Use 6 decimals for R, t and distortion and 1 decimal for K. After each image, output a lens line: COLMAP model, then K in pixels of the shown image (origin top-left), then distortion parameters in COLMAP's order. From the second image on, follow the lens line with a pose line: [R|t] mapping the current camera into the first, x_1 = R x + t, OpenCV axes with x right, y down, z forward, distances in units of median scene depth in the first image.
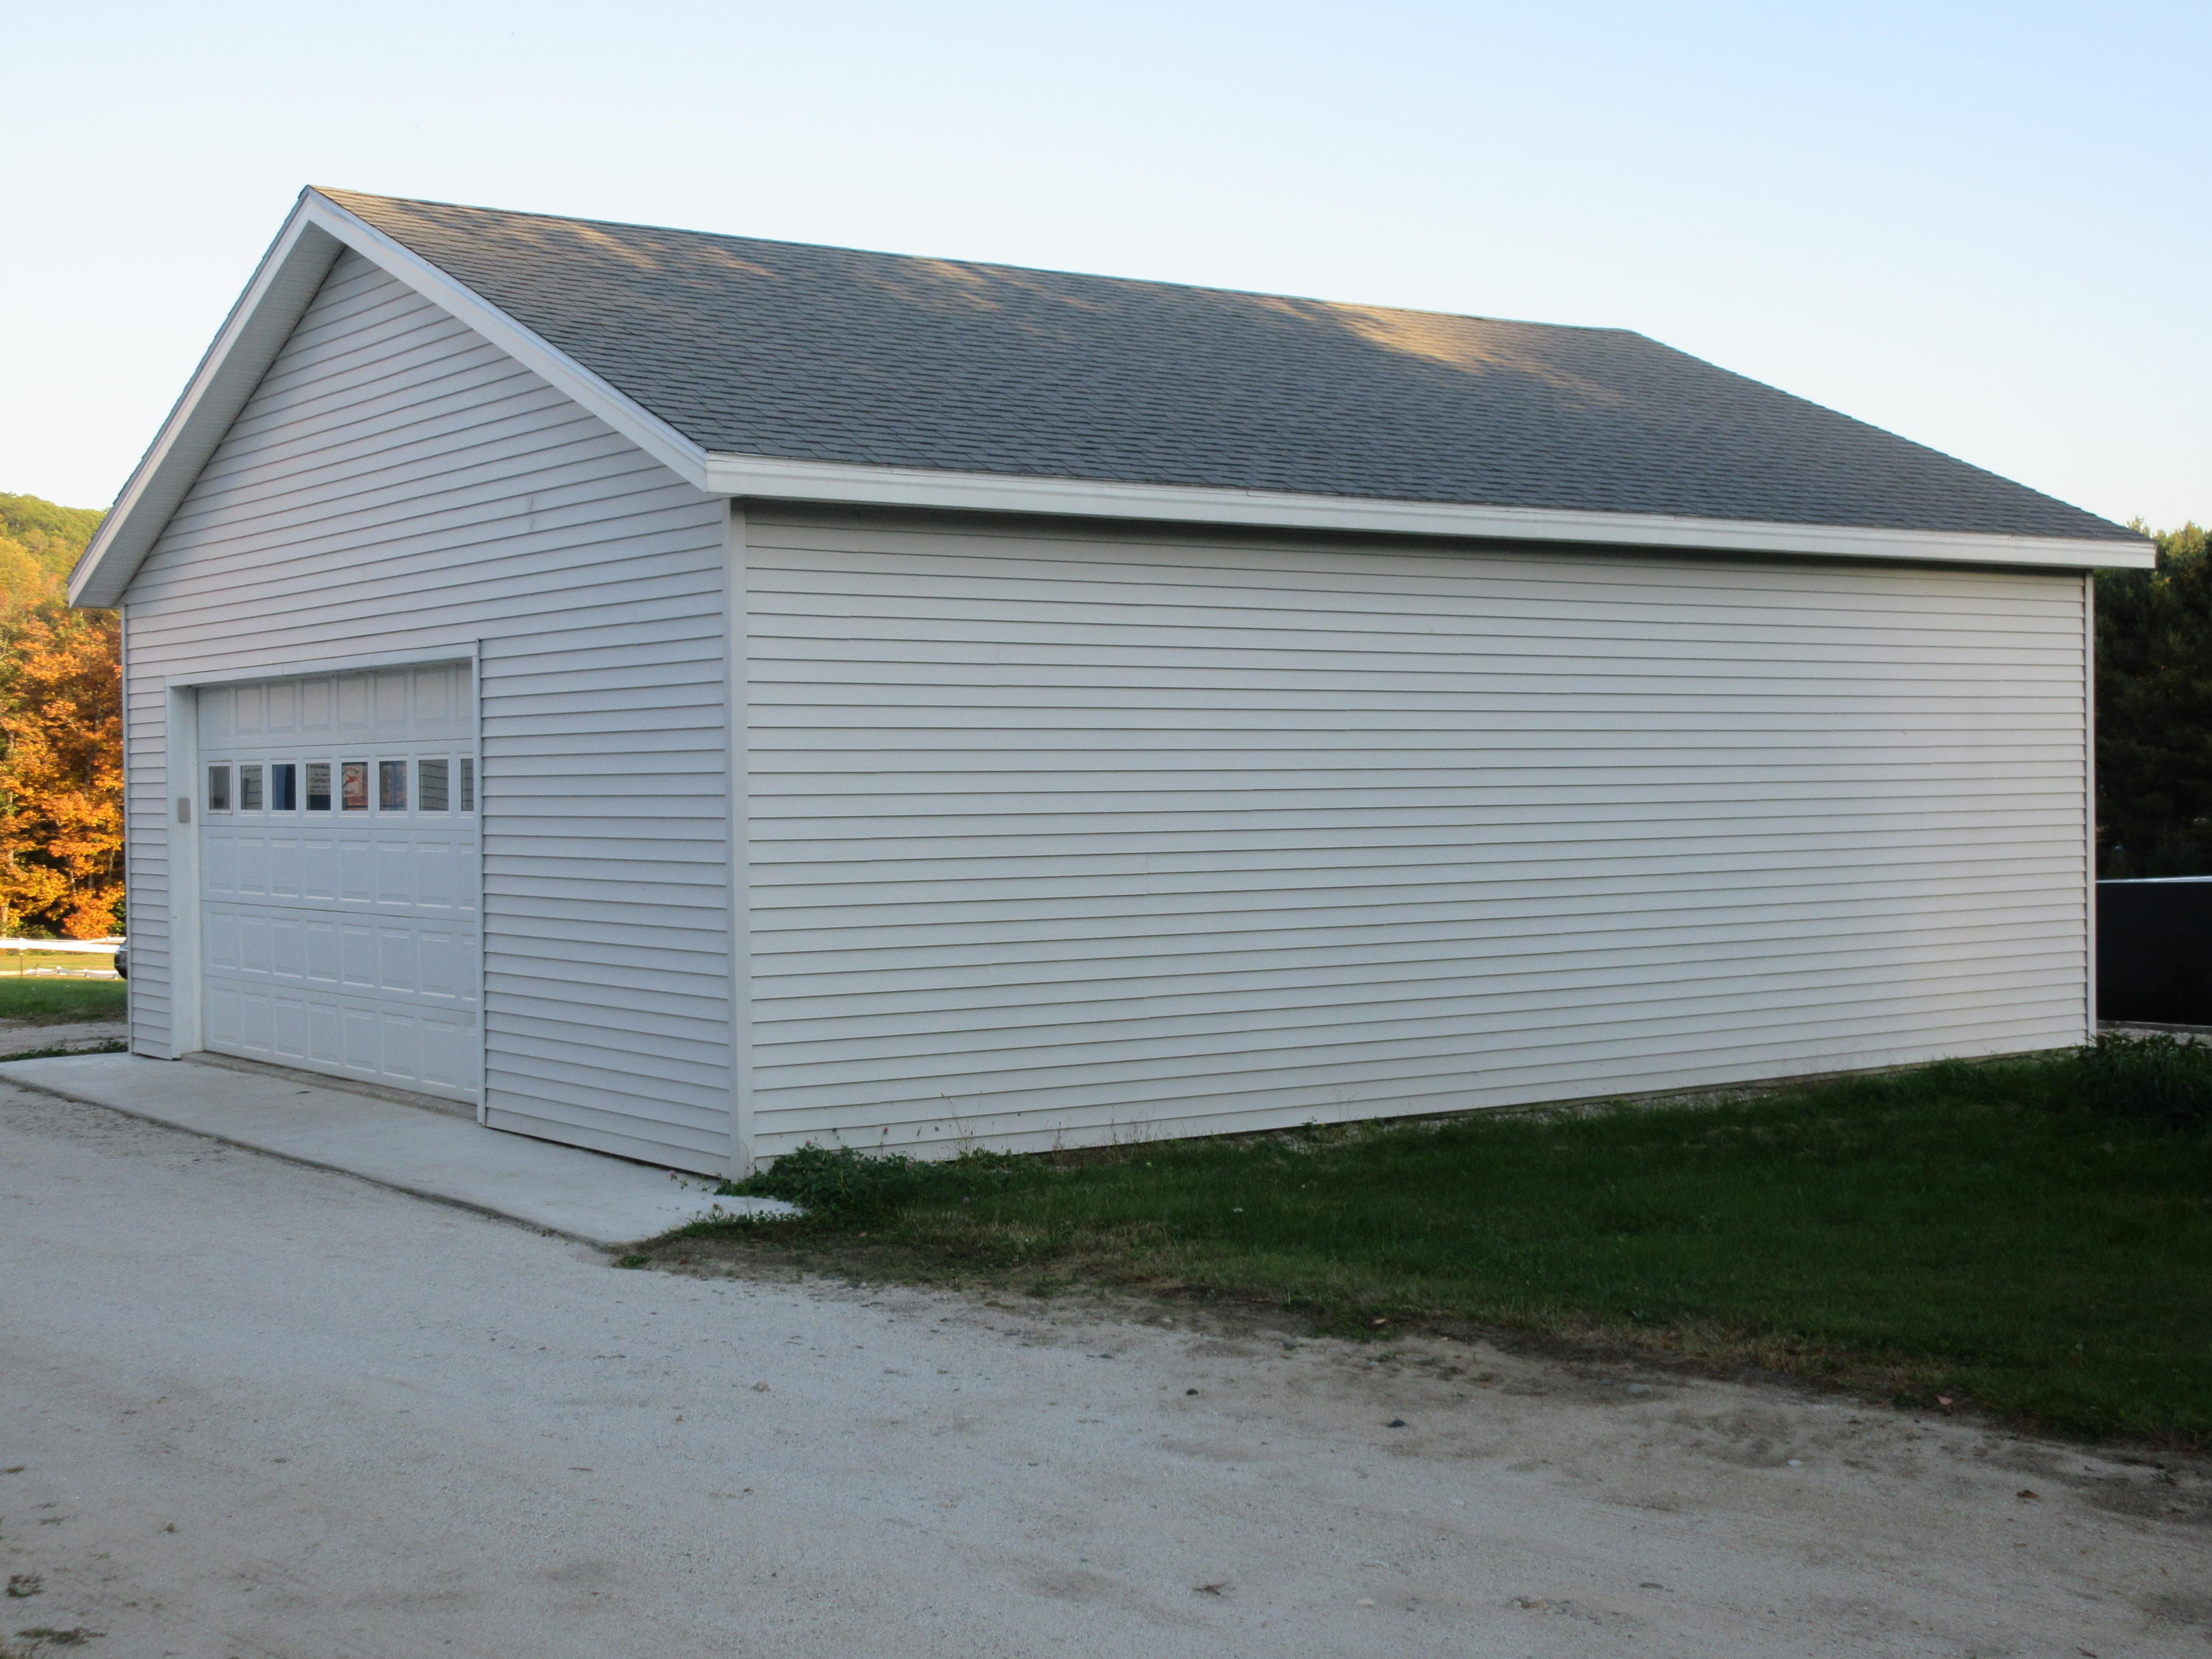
lens RADIAL K [[2953.1, 0, 1098.5], [0, 2953.1, 835.8], [0, 0, 1]] dist [0.006748, 0.000000]
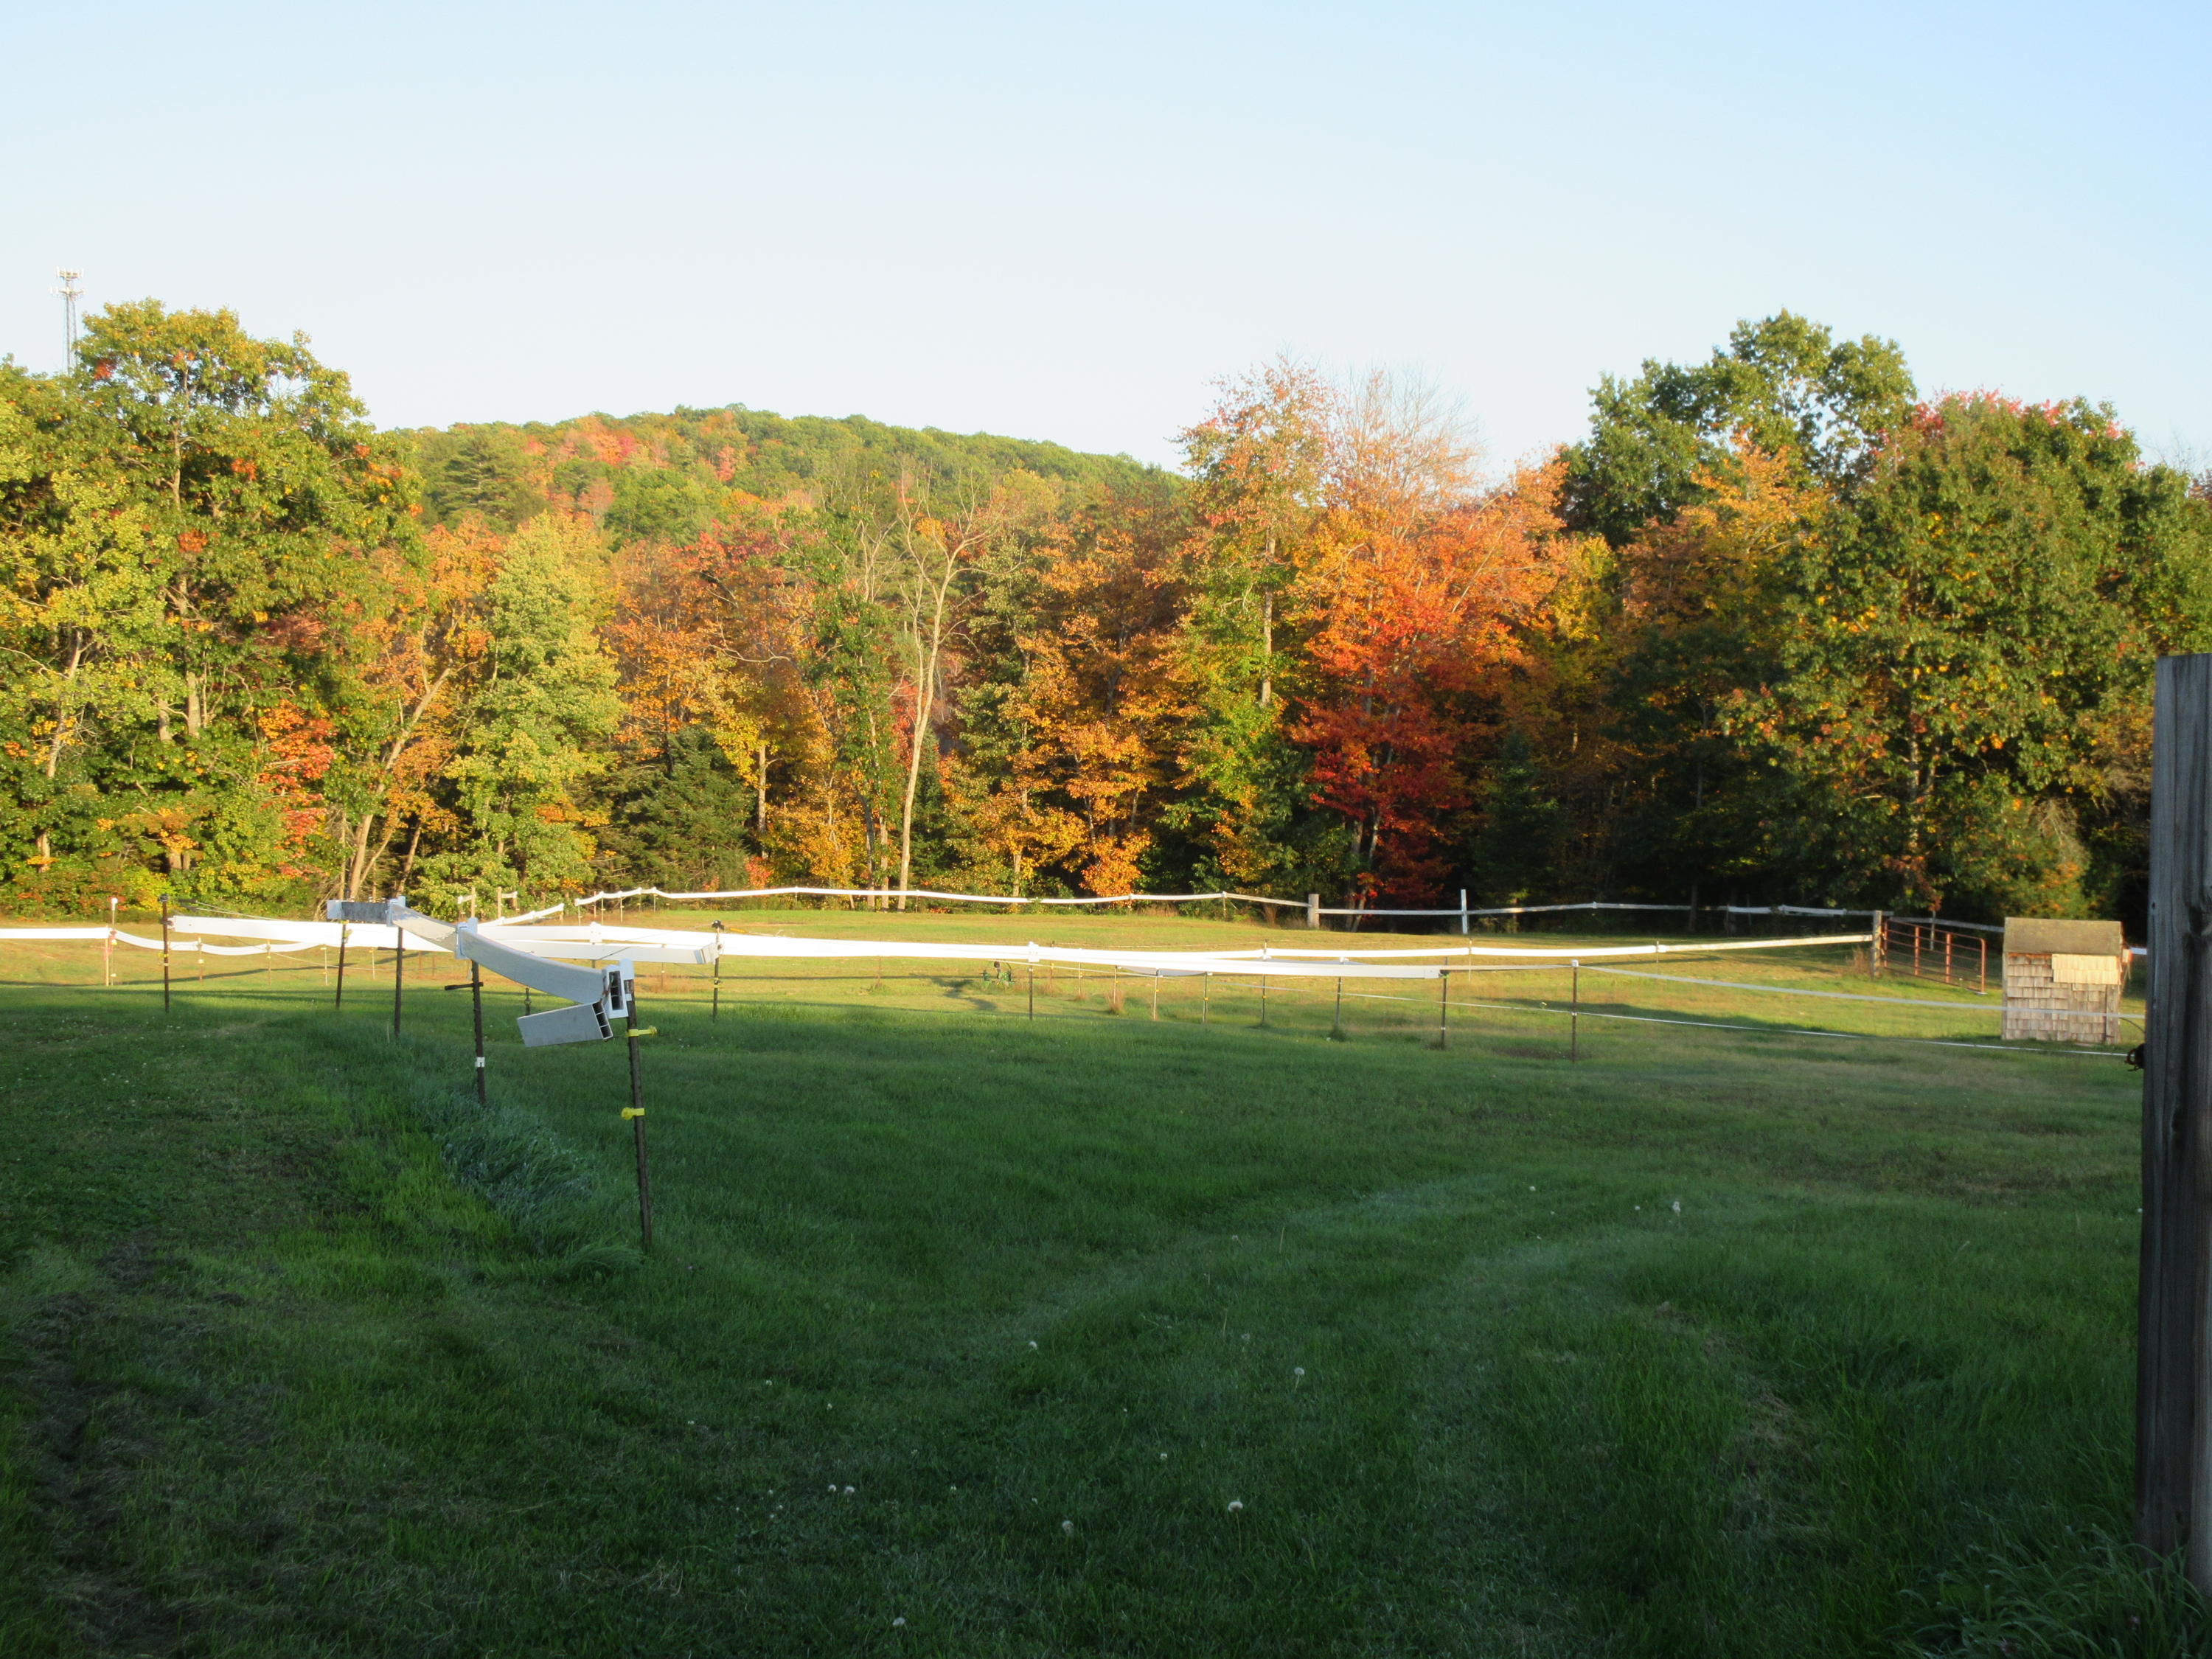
lens RADIAL K [[2953.1, 0, 1104.8], [0, 2953.1, 826.4], [0, 0, 1]] dist [0.006748, 0.000000]
pose [[0.947094, 0.016820, -0.320516, -0.069508], [-0.012182, 0.999790, 0.016471, 0.001033], [0.320726, -0.011695, 0.947100, 0.191197]]
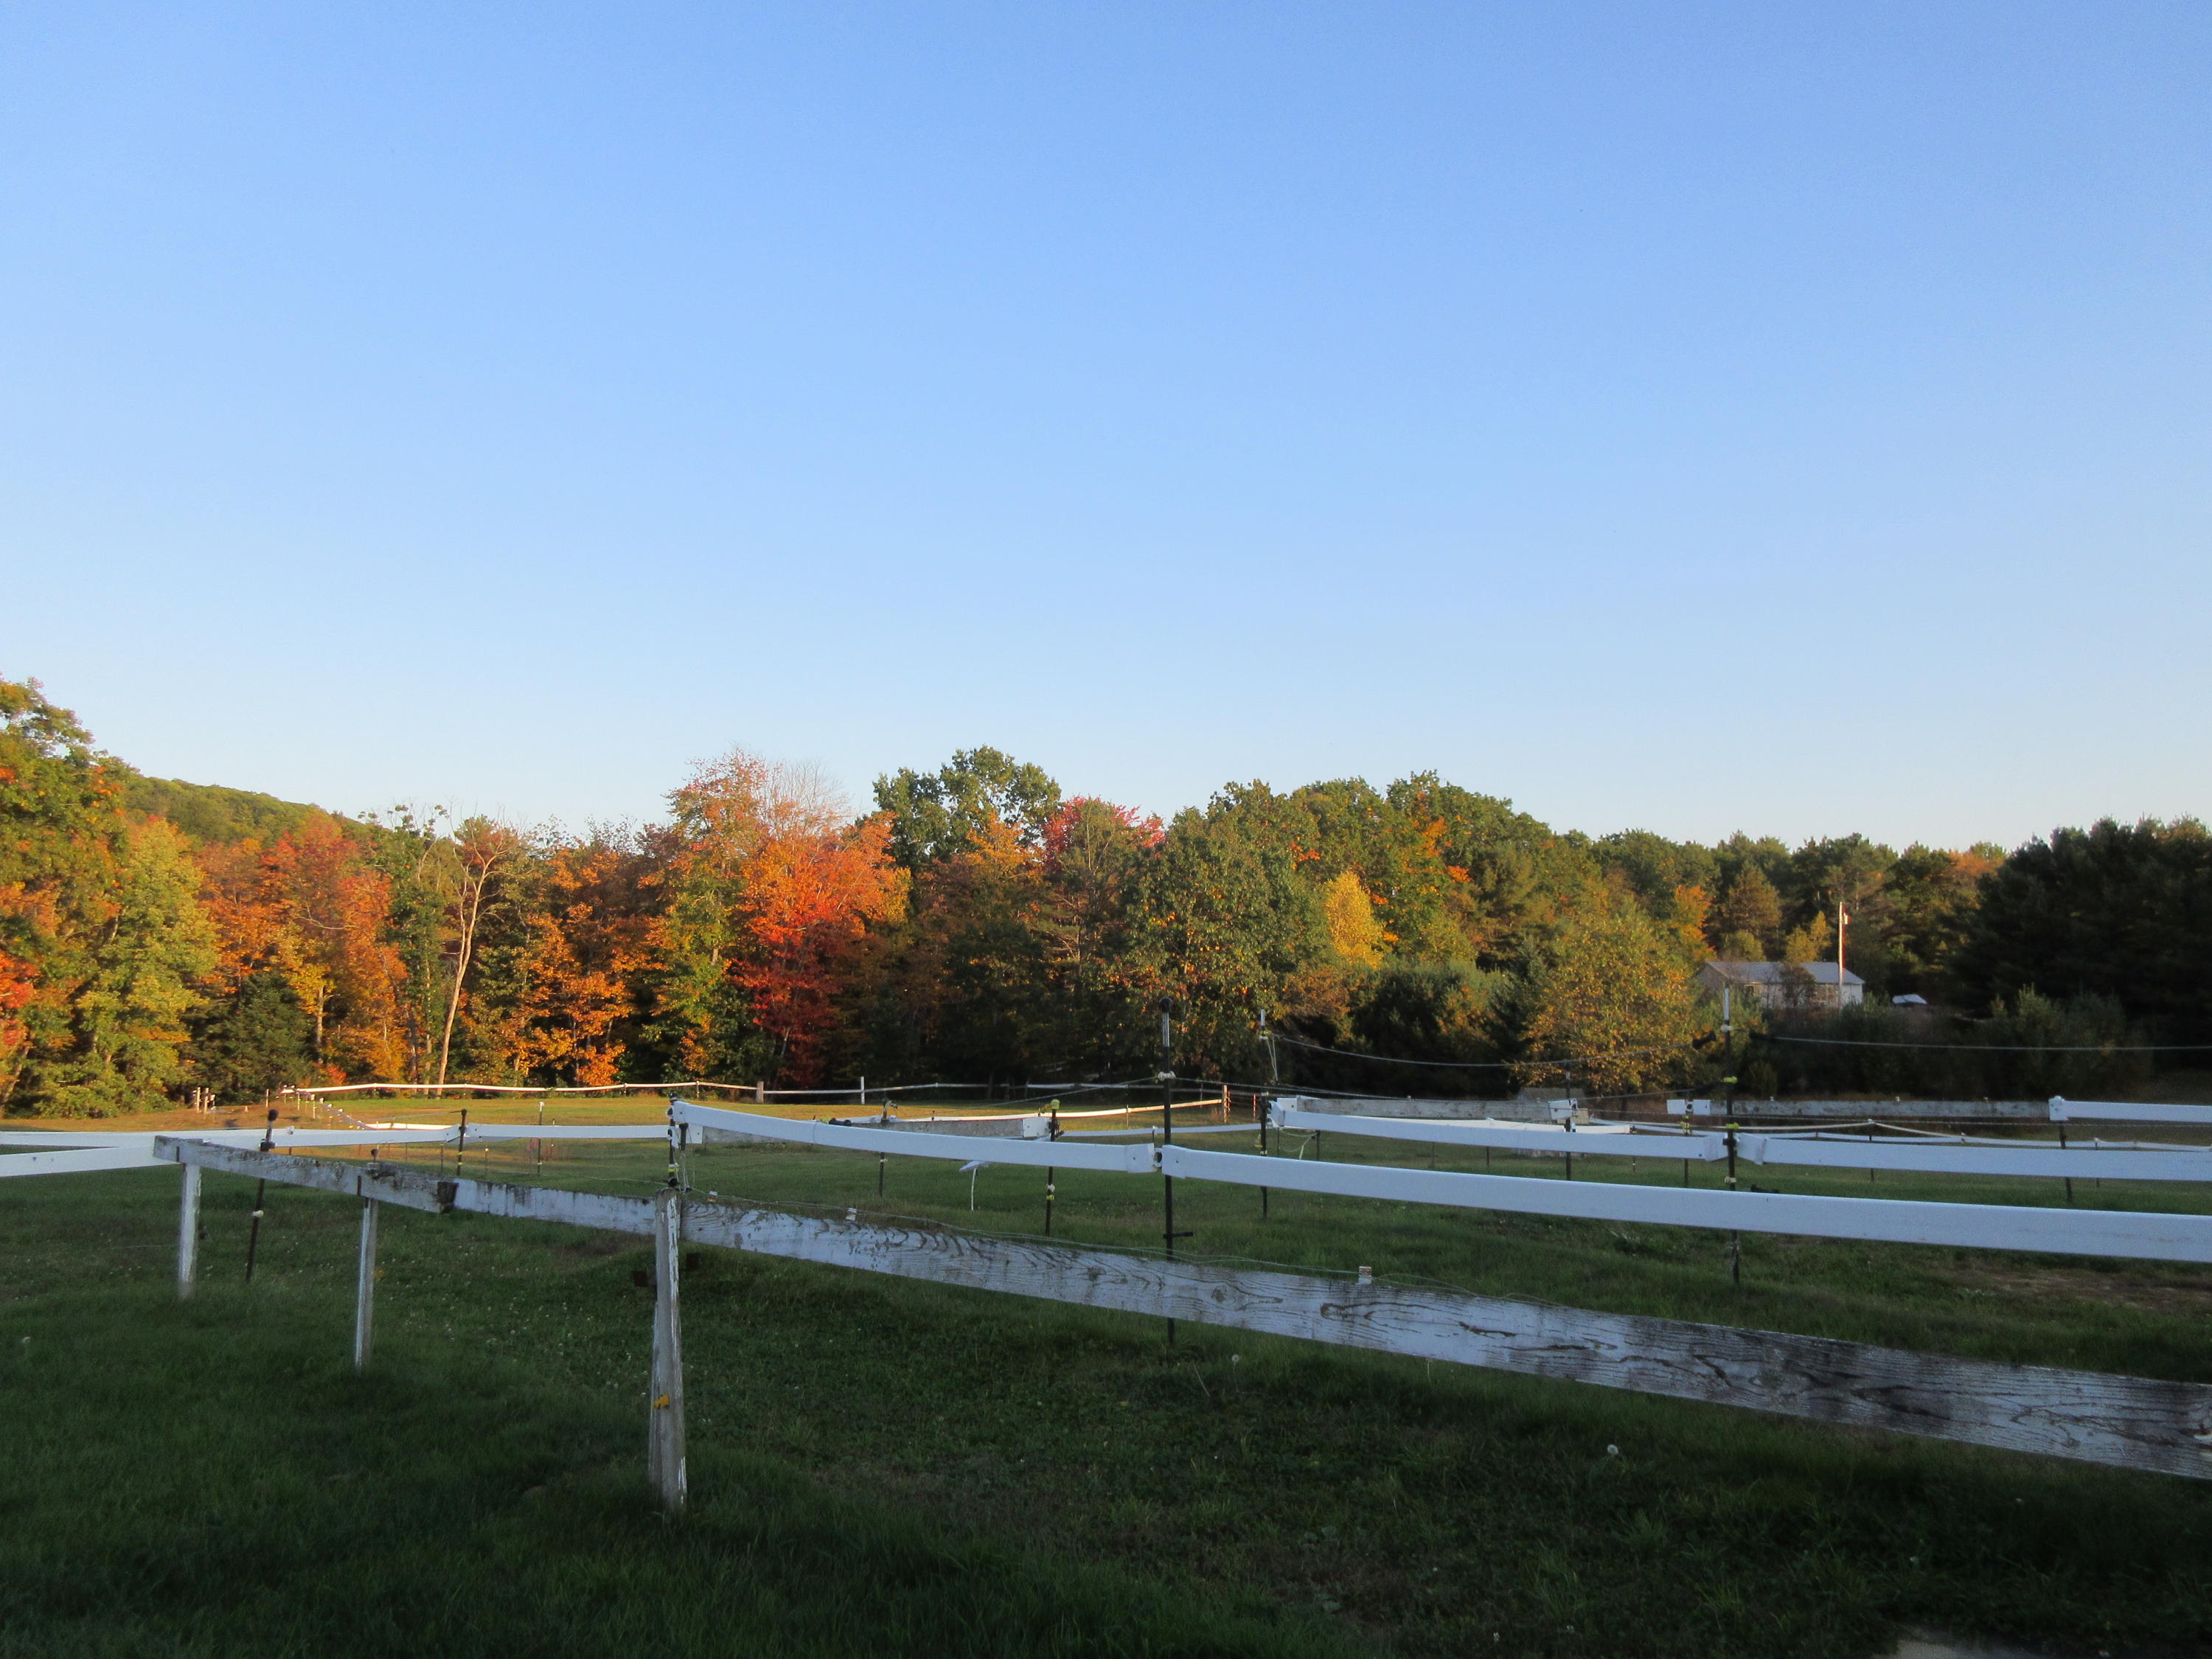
lens RADIAL K [[1666.1, 0, 1091.3], [0, 1666.1, 831.3], [0, 0, 1]] dist [0.021237, -0.013314]
pose [[0.988824, 0.029985, 0.146041, -0.232169], [-0.013527, 0.993570, -0.112407, 0.003223], [-0.148472, 0.109175, 0.982872, 0.219098]]
